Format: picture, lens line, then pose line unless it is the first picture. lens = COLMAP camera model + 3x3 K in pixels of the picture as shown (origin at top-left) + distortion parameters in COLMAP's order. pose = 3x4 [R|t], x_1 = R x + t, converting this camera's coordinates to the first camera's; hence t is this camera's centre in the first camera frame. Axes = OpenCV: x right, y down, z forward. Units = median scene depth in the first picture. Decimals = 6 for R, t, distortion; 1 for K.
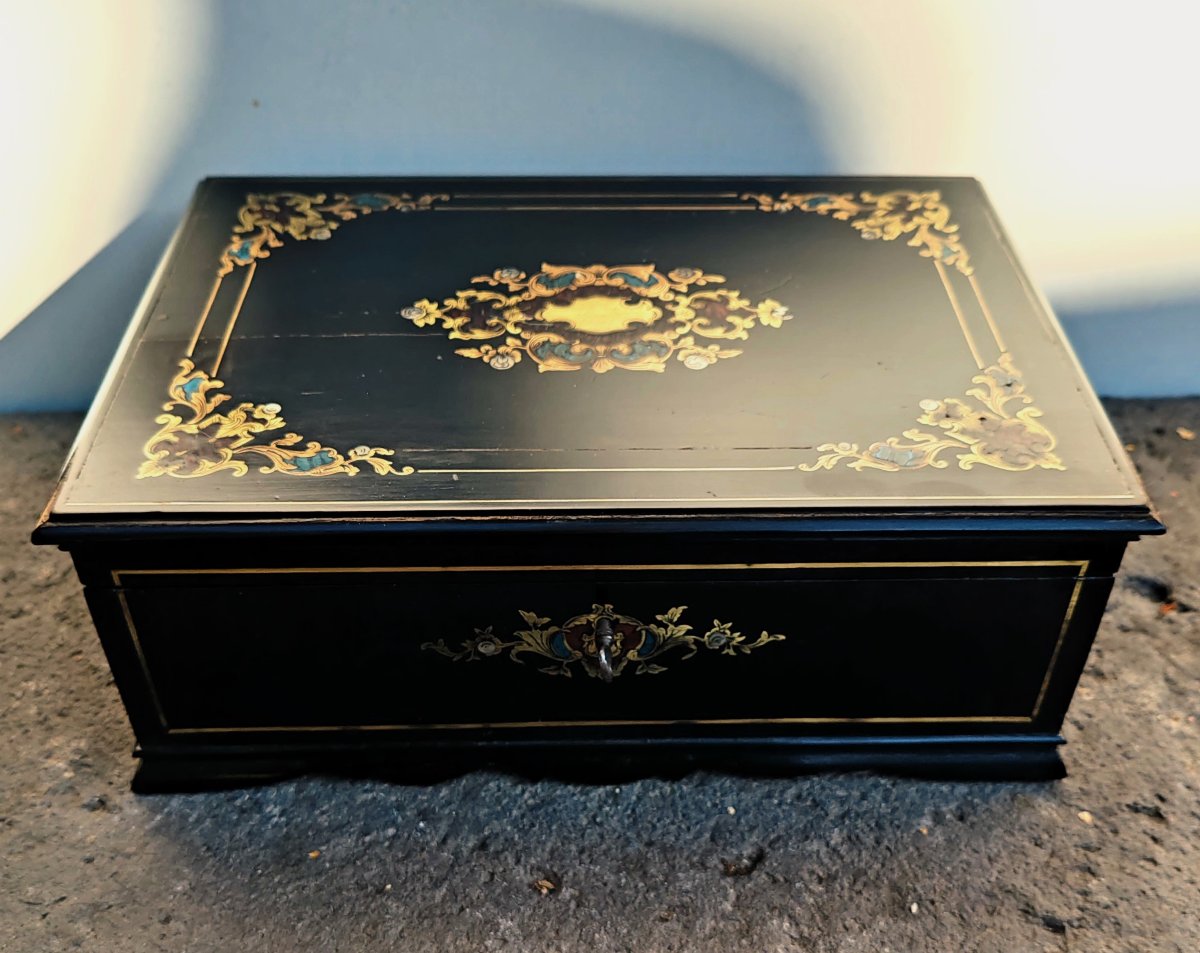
lens RADIAL K [[1344.3, 0, 605.5], [0, 1344.3, 480.7], [0, 0, 1]] dist [0.083240, 0.000000]
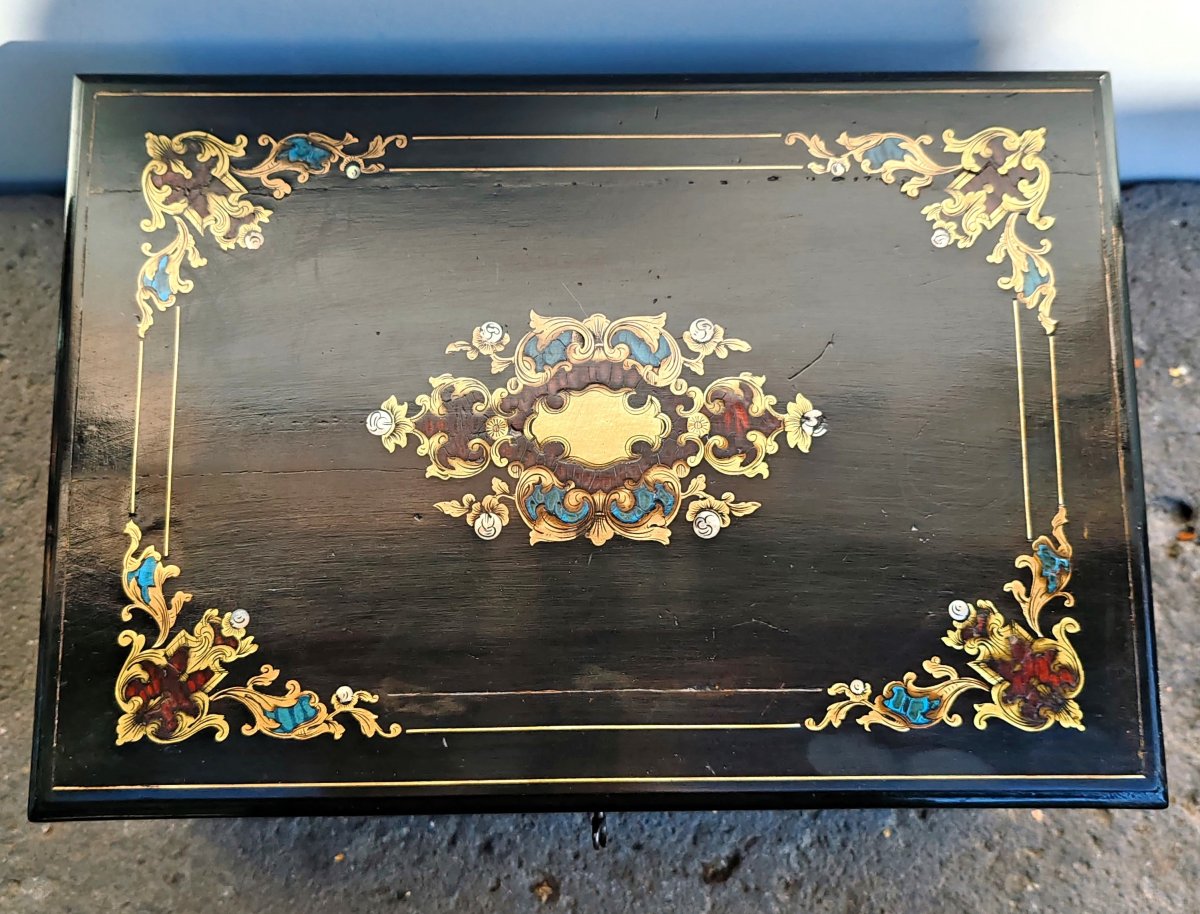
lens RADIAL K [[1368.8, 0, 590.9], [0, 1368.8, 453.8], [0, 0, 1]] dist [0.091713, -0.067782]
pose [[0.999894, 0.014030, -0.003897, -0.006177], [-0.007996, 0.752752, 0.658255, -0.722435], [0.012169, -0.658154, 0.752785, 0.355572]]
